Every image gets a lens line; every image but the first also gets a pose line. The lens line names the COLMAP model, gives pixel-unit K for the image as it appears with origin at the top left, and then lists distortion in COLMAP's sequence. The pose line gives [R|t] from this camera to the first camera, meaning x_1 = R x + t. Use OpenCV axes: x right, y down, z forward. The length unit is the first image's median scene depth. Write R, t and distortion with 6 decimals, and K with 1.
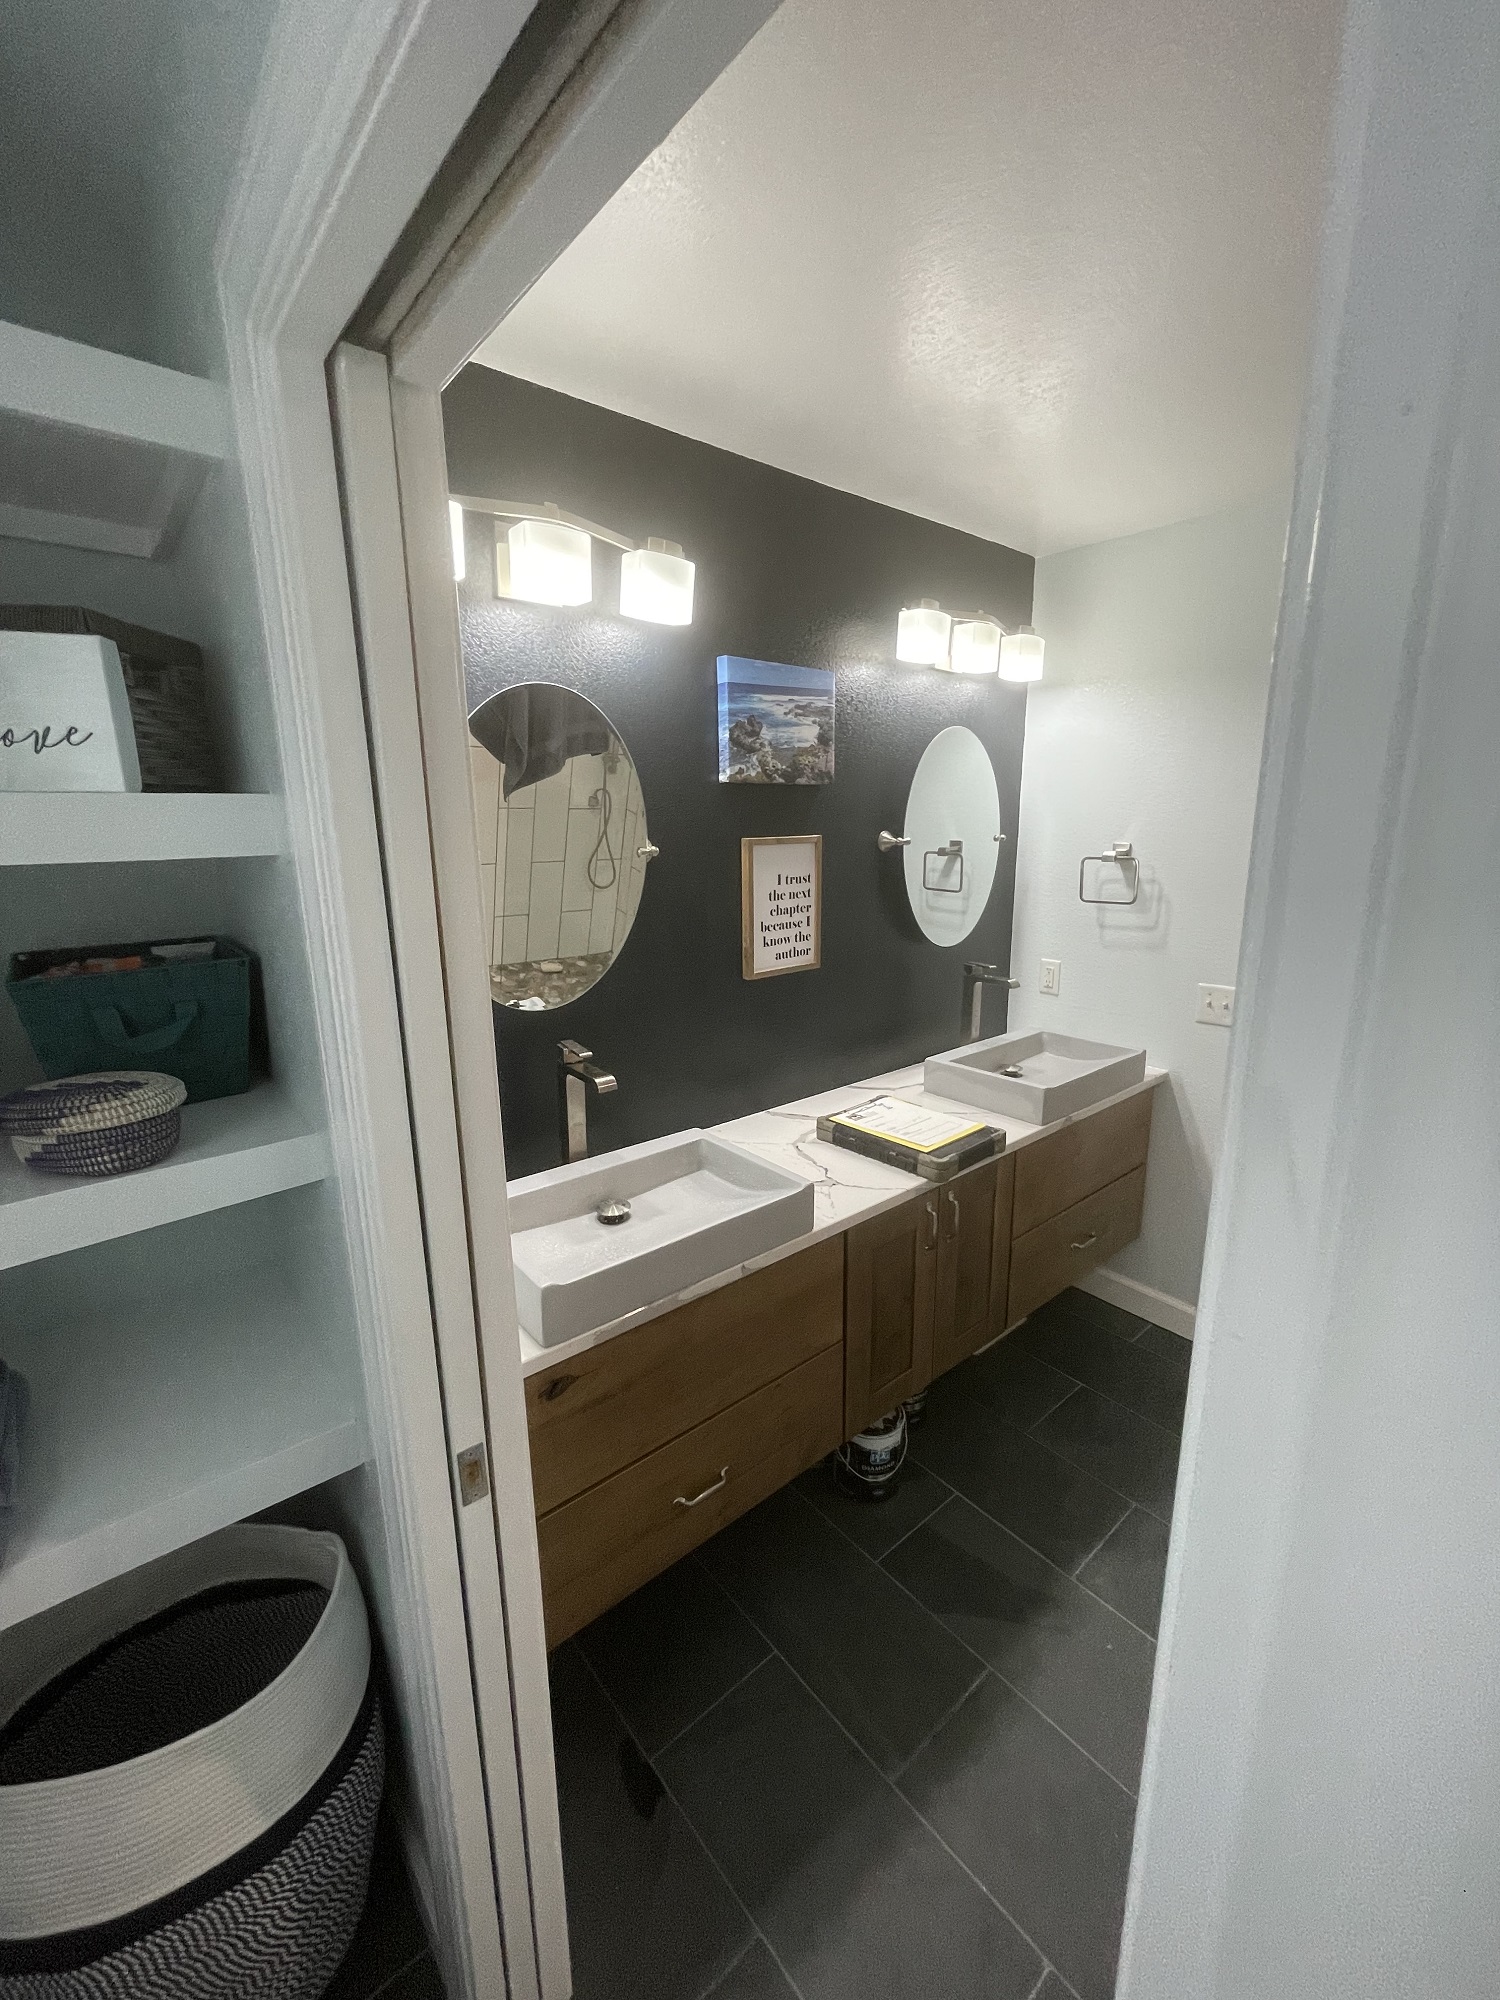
lens RADIAL K [[809.7, 0, 750.0], [0, 809.7, 1000.0], [0, 0, 1]] dist [-0.004415, 0.000323]
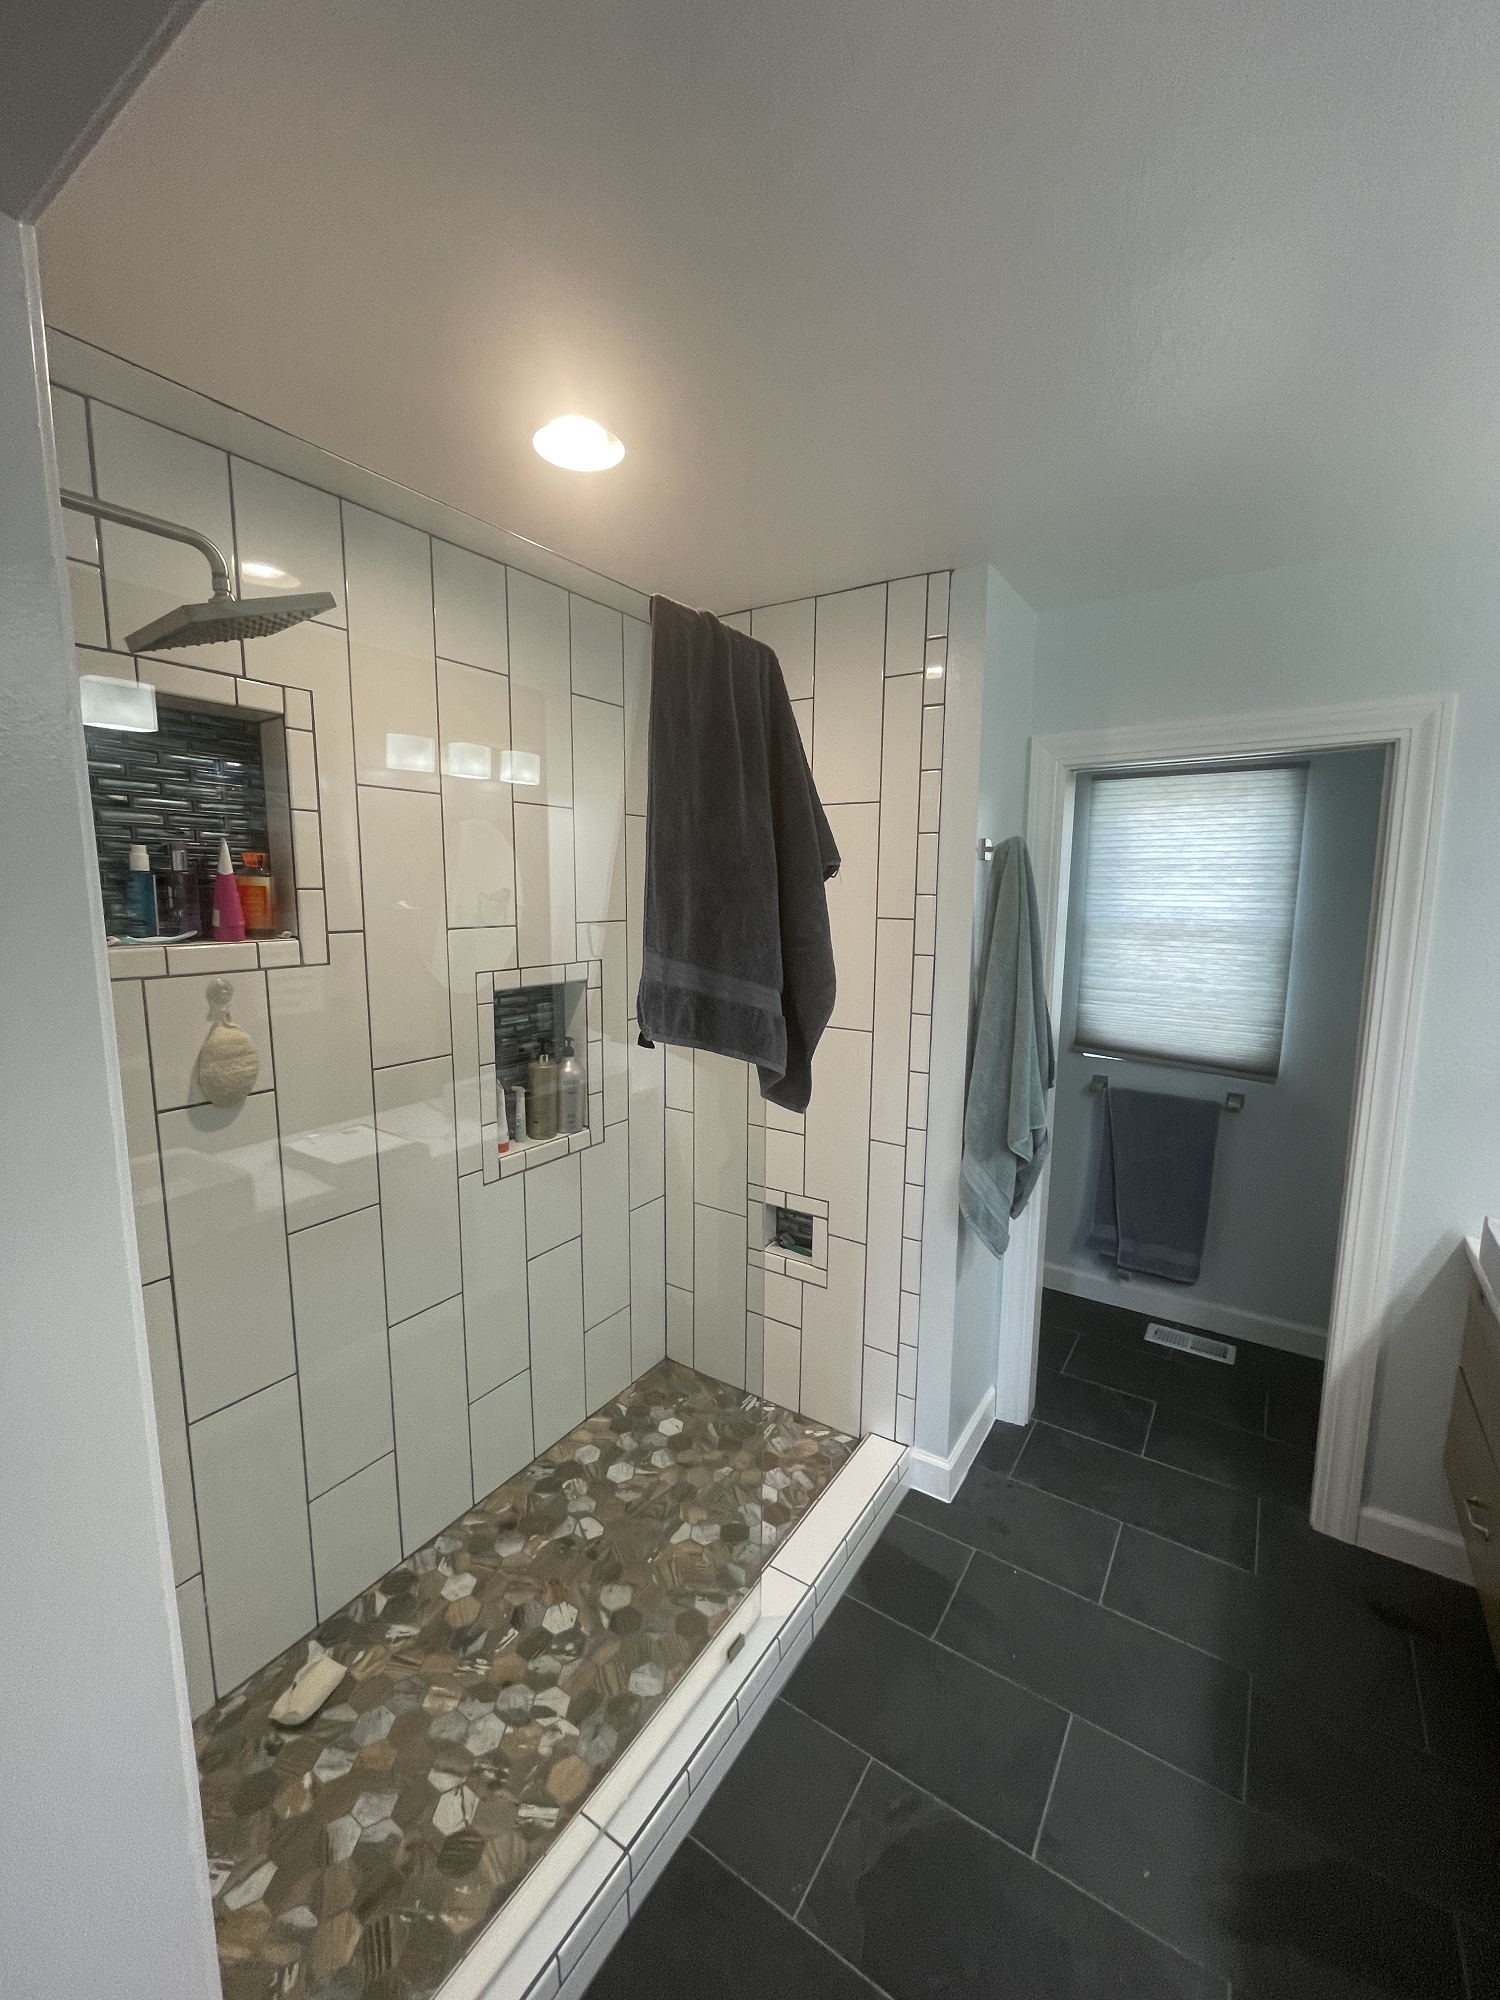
lens RADIAL K [[816.8, 0, 762.8], [0, 816.8, 998.7], [0, 0, 1]] dist [-0.009142, -0.000142]
pose [[-0.957171, 0.045947, -0.285854, 0.841865], [-0.058327, 0.936482, 0.345832, -0.268509], [0.283587, 0.347693, -0.893693, 1.084817]]
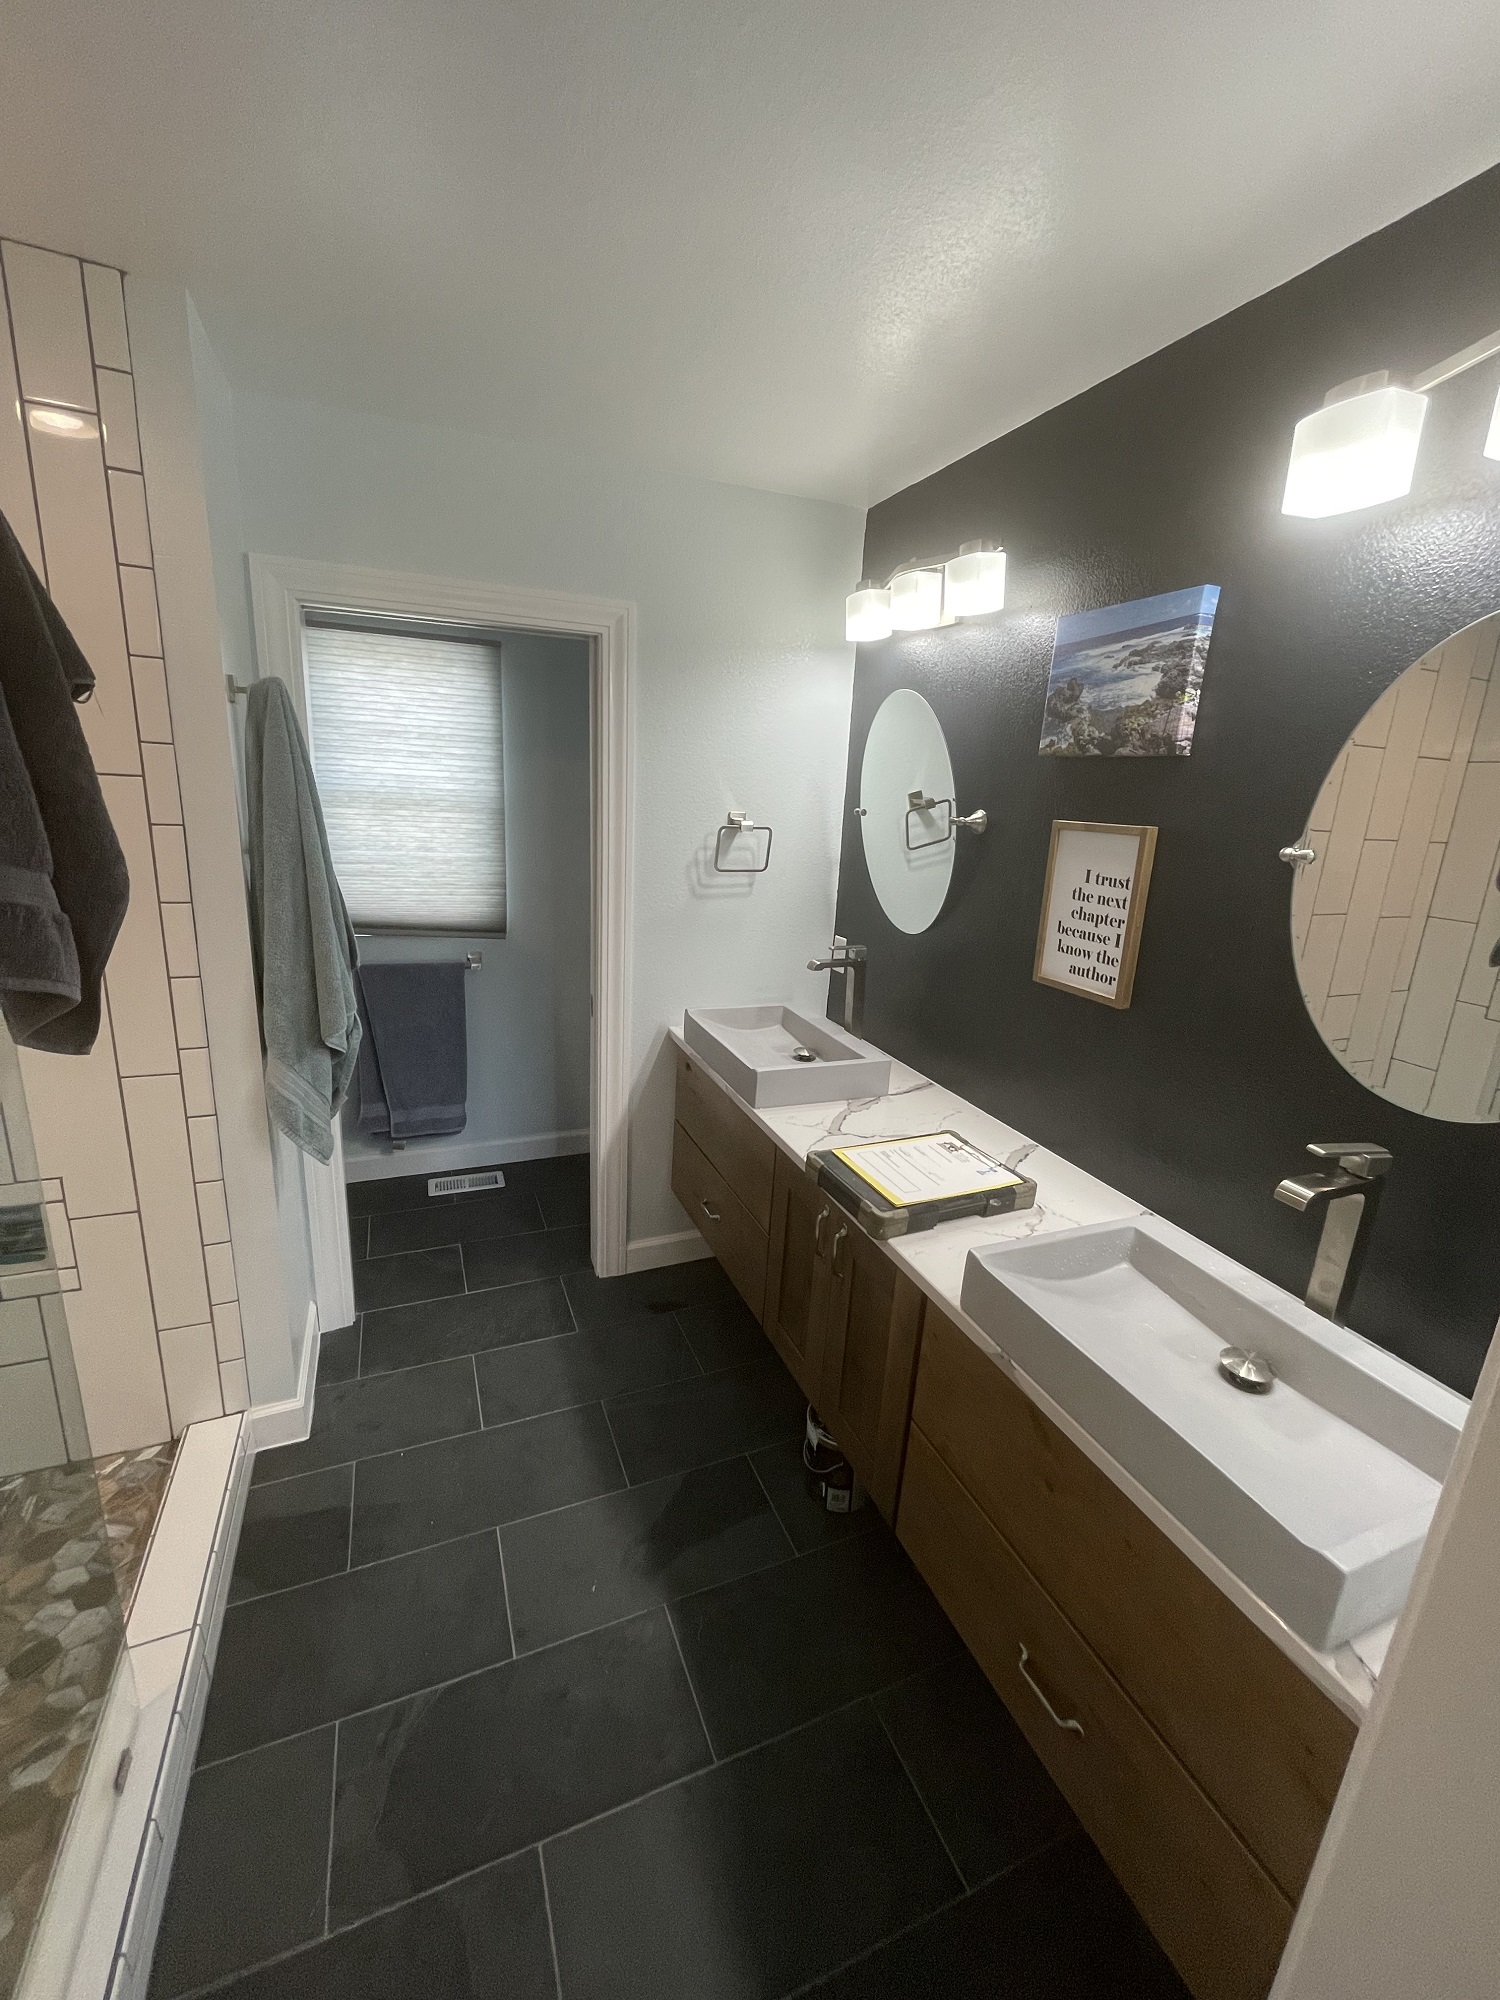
lens RADIAL K [[809.7, 0, 750.0], [0, 809.7, 1000.0], [0, 0, 1]] dist [-0.004415, 0.000323]
pose [[-0.289414, 0.240001, -0.926628, 0.952380], [-0.258121, 0.912627, 0.316994, -0.214193], [0.921745, 0.330924, -0.202178, 0.935899]]
